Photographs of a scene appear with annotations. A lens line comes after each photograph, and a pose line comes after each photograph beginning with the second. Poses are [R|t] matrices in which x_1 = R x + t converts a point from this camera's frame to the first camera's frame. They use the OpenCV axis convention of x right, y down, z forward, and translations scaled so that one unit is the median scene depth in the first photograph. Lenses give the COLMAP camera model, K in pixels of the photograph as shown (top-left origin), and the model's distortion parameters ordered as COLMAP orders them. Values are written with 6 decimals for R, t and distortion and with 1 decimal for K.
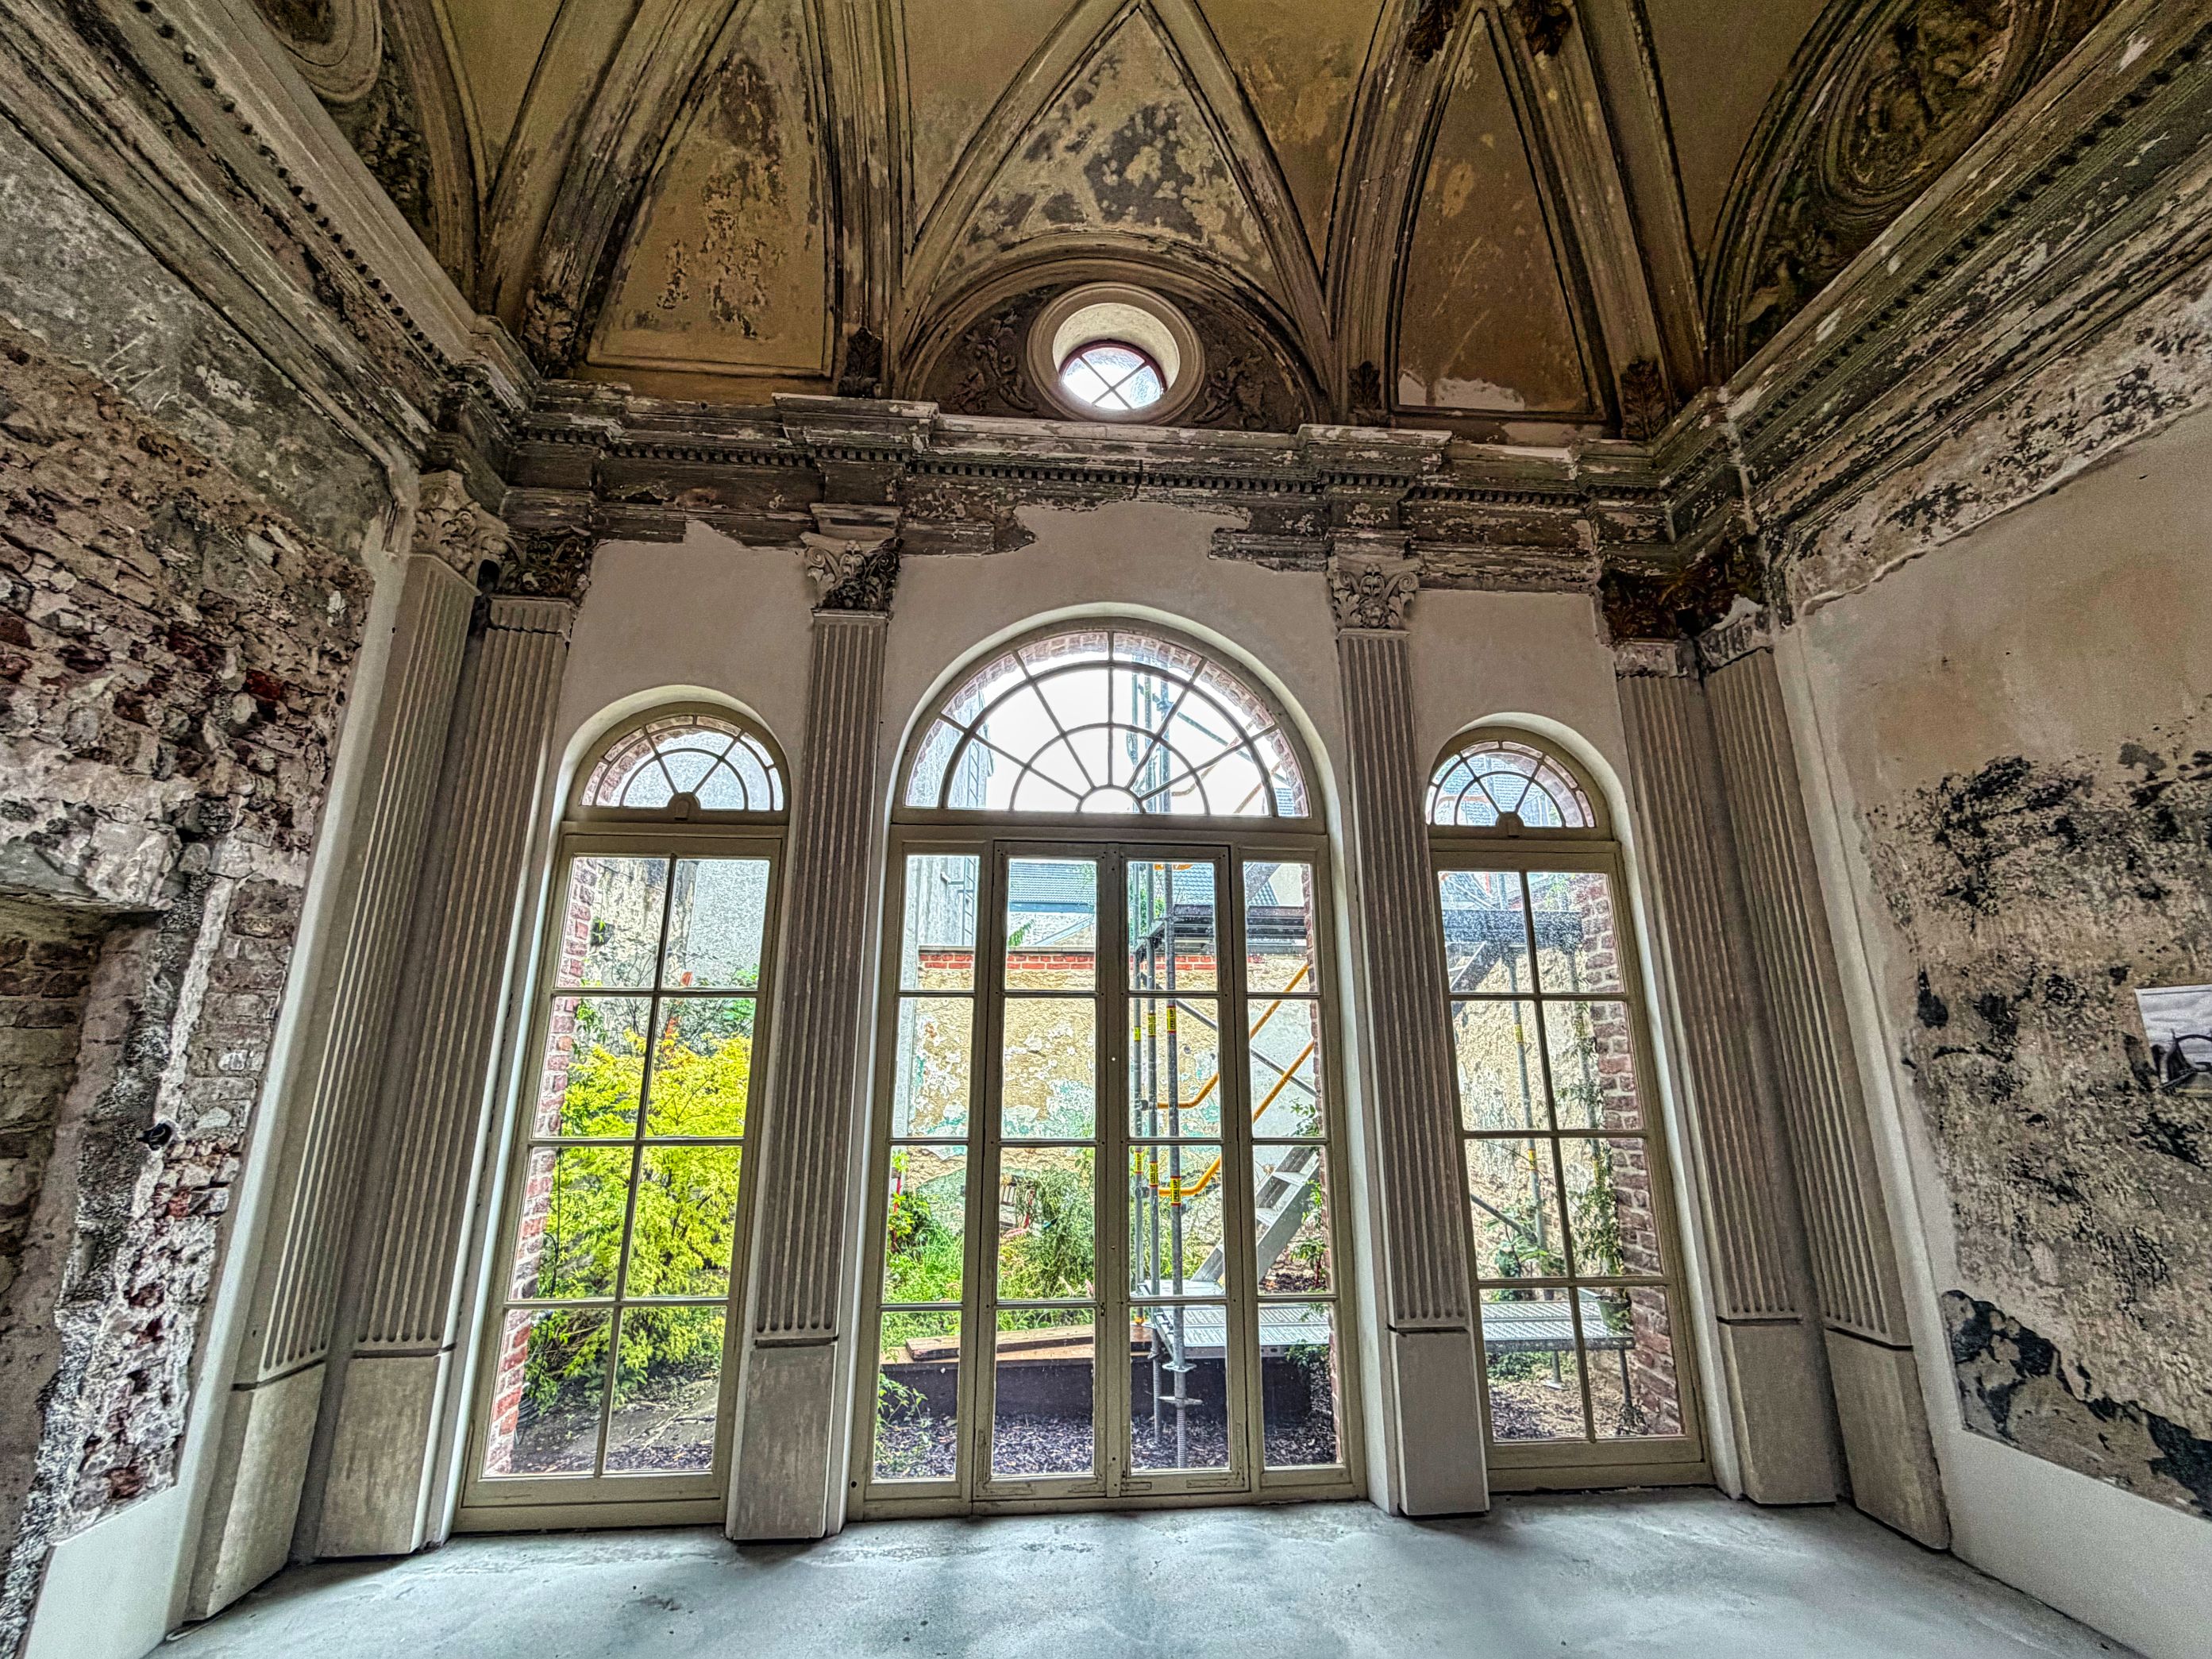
lens RADIAL K [[908.4, 0, 1106.0], [0, 908.4, 829.5], [0, 0, 1]] dist [0.000766, -0.000155]
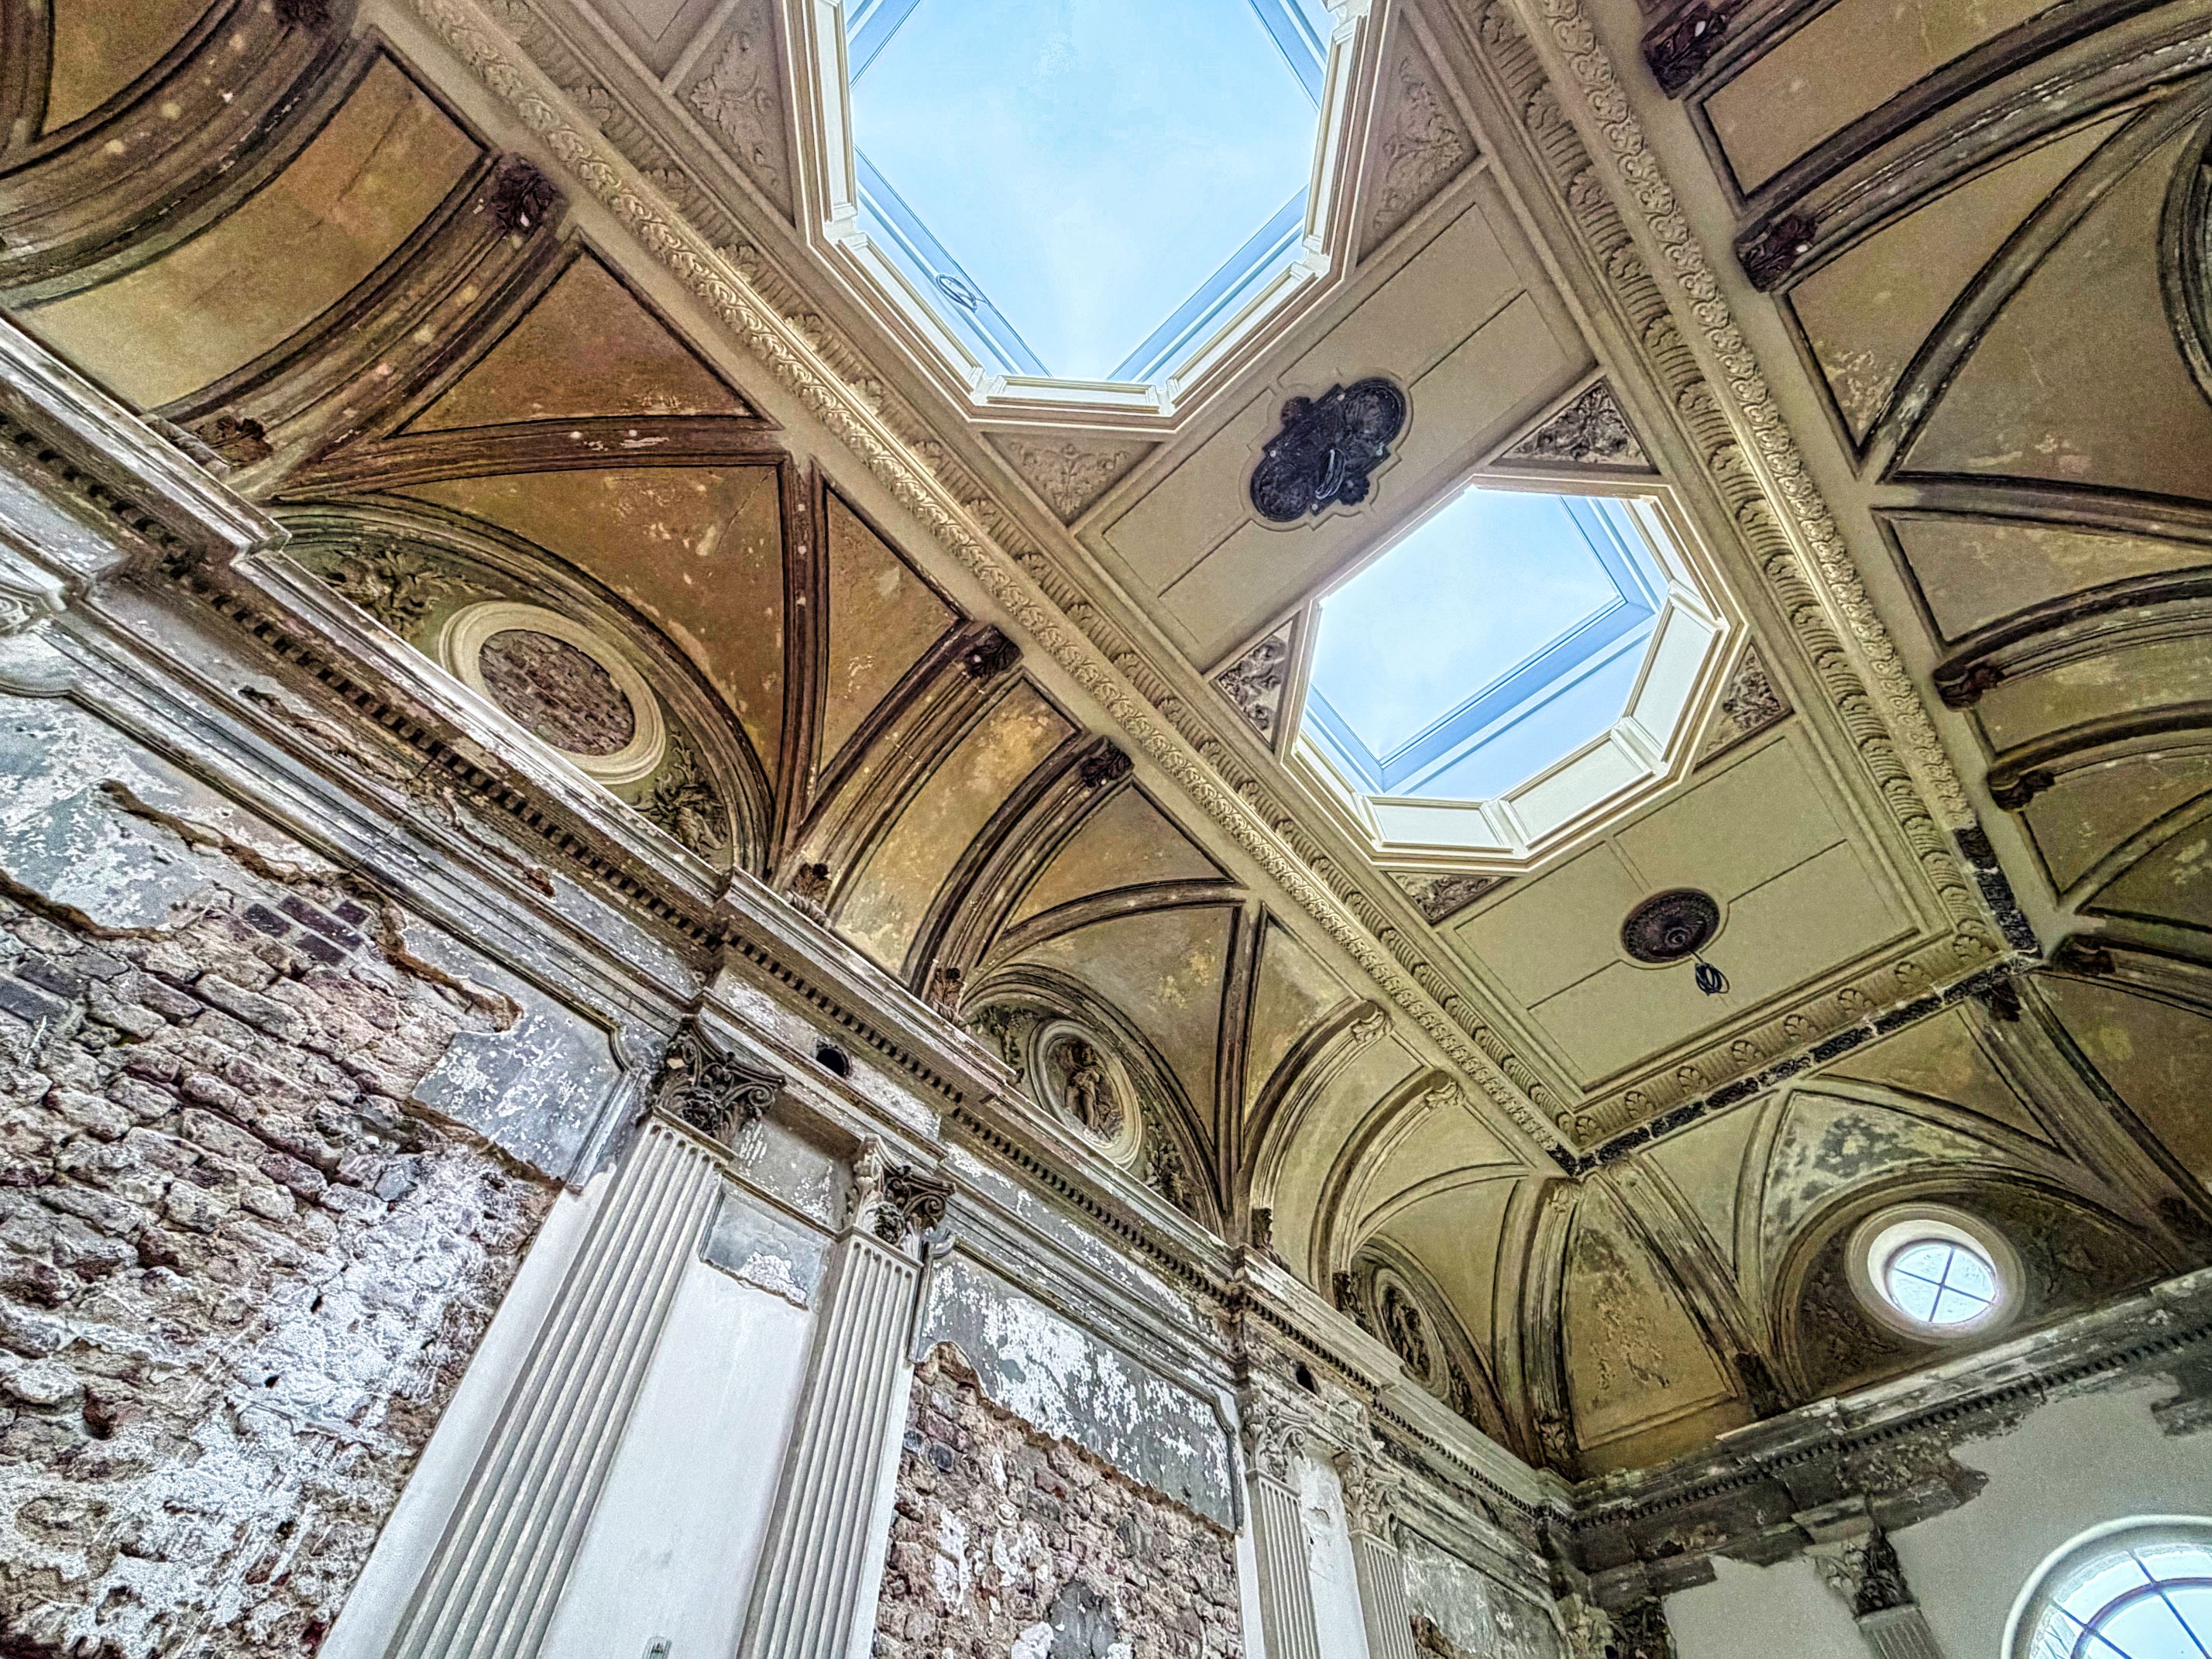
lens RADIAL K [[1004.0, 0, 1106.0], [0, 1004.0, 829.5], [0, 0, 1]] dist [-0.000424, -0.001075]
pose [[0.685844, -0.604070, -0.405855, 0.175080], [0.183358, 0.683127, -0.706907, -0.189700], [0.704271, 0.410411, 0.579279, -0.909845]]
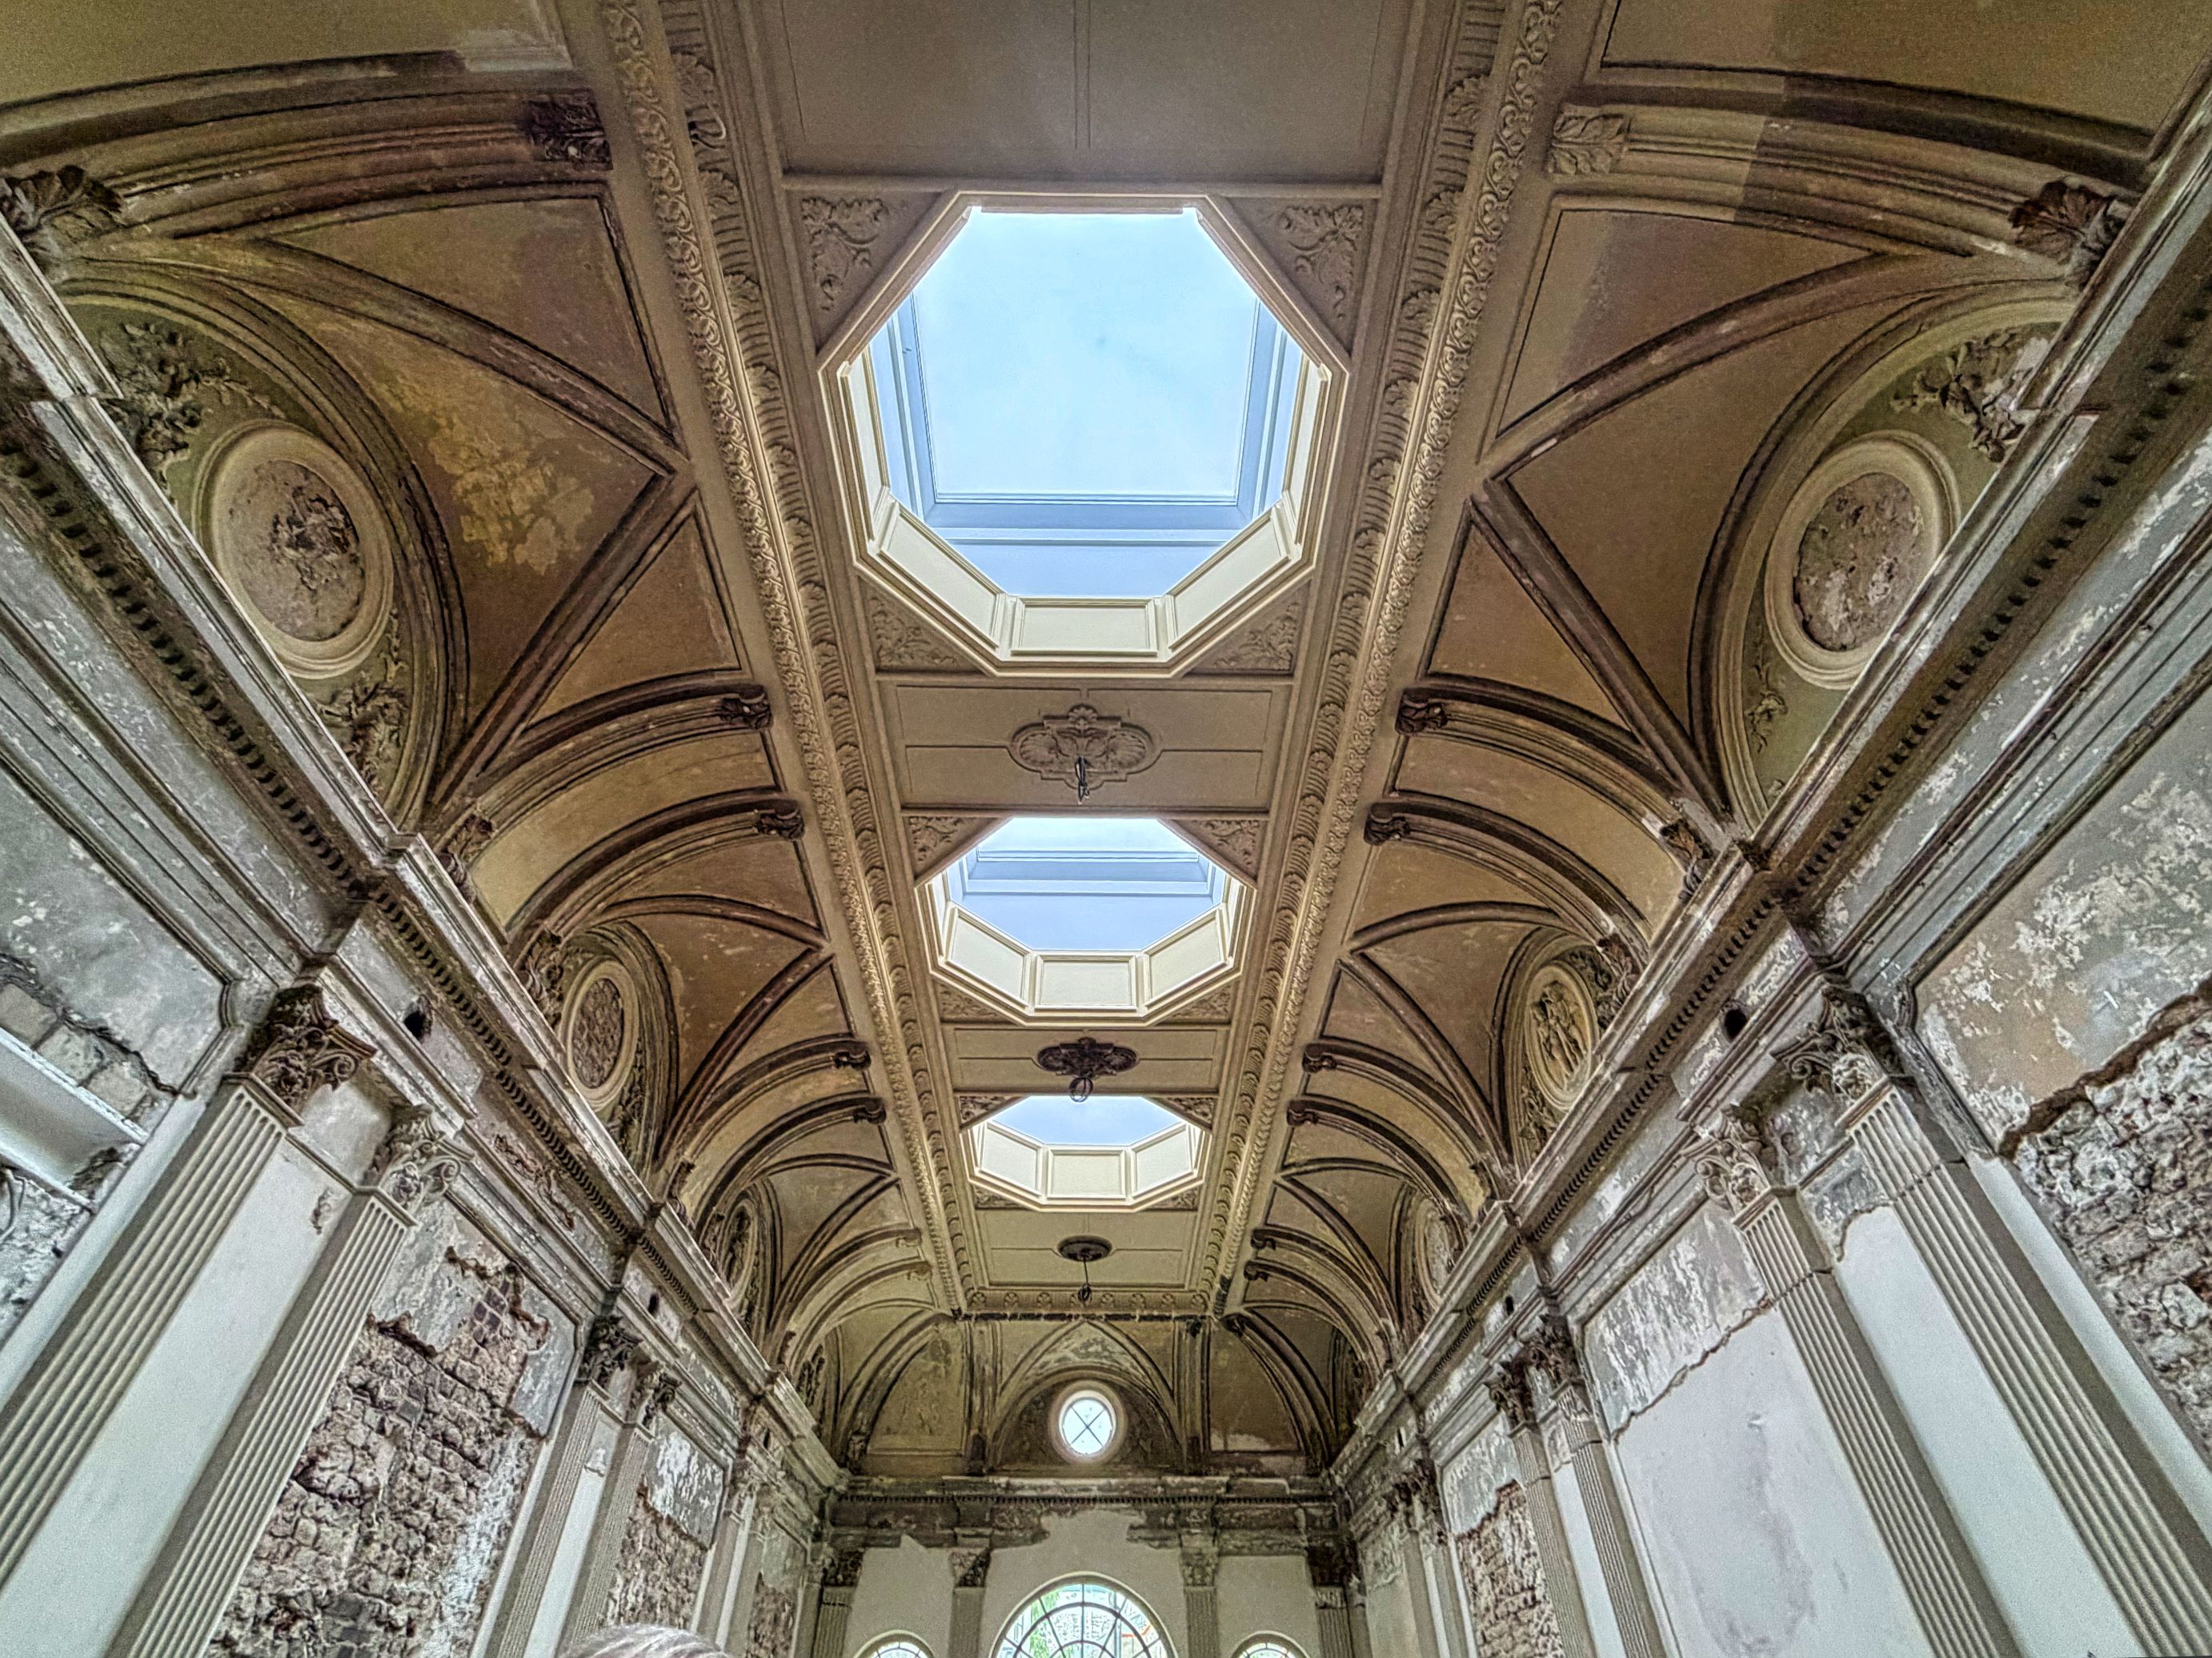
lens RADIAL K [[1005.3, 0, 1106.0], [0, 1005.3, 829.0], [0, 0, 1]] dist [0.000876, 0.000093]
pose [[0.997041, -0.053279, -0.055415, 0.304244], [0.018275, 0.864475, -0.502343, -0.594512], [0.074669, 0.499844, 0.862891, -2.096459]]
